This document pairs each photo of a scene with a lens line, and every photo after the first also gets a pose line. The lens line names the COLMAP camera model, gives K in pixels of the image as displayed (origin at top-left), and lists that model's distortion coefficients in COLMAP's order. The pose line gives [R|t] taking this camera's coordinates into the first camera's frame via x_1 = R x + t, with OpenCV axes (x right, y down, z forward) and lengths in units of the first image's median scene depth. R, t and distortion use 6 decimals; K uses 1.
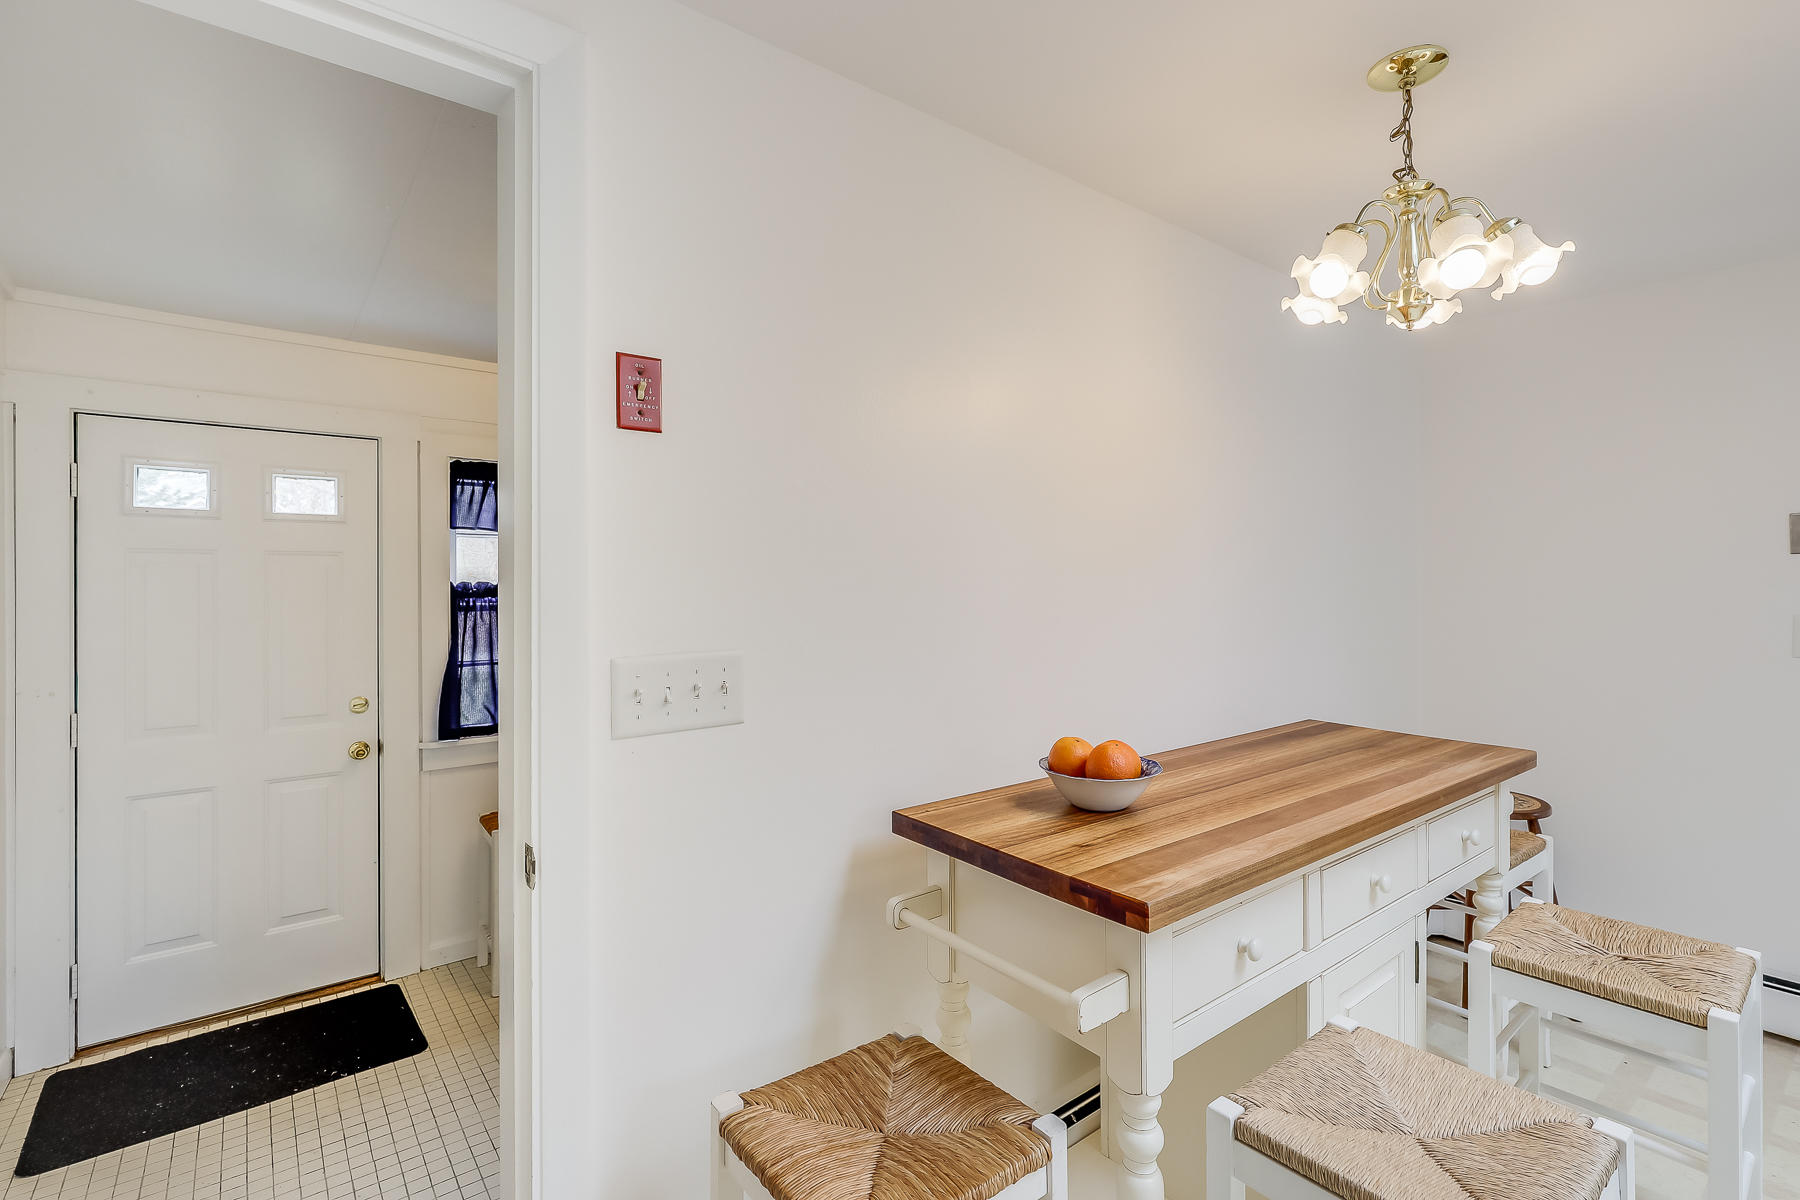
lens RADIAL K [[837.7, 0, 904.8], [0, 837.7, 586.5], [0, 0, 1]] dist [-0.001238, -0.000744]
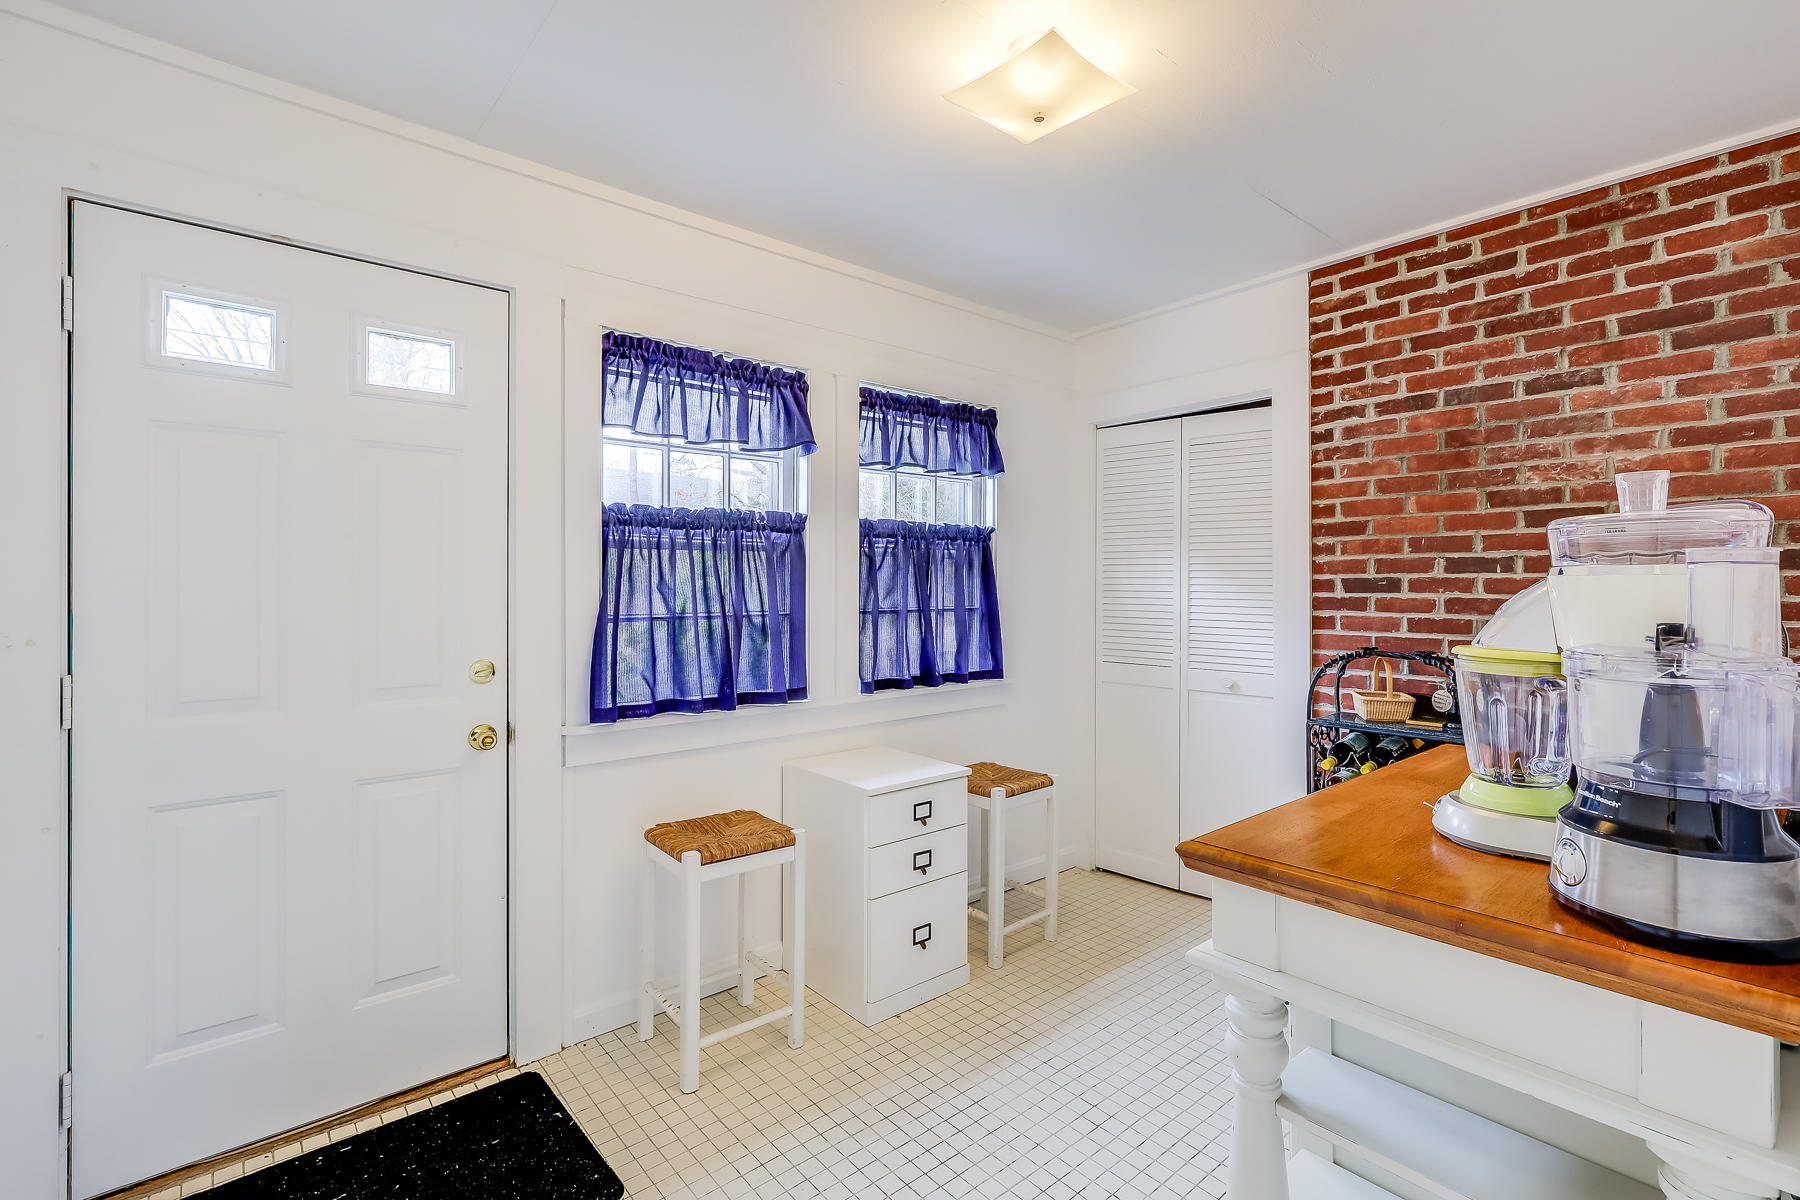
lens RADIAL K [[837.7, 0, 917.5], [0, 837.7, 586.5], [0, 0, 1]] dist [-0.001238, -0.000744]
pose [[0.999530, 0.006829, 0.029870, -0.331212], [-0.006967, 0.999966, 0.004510, 0.069232], [-0.029838, -0.004716, 0.999544, 0.313046]]
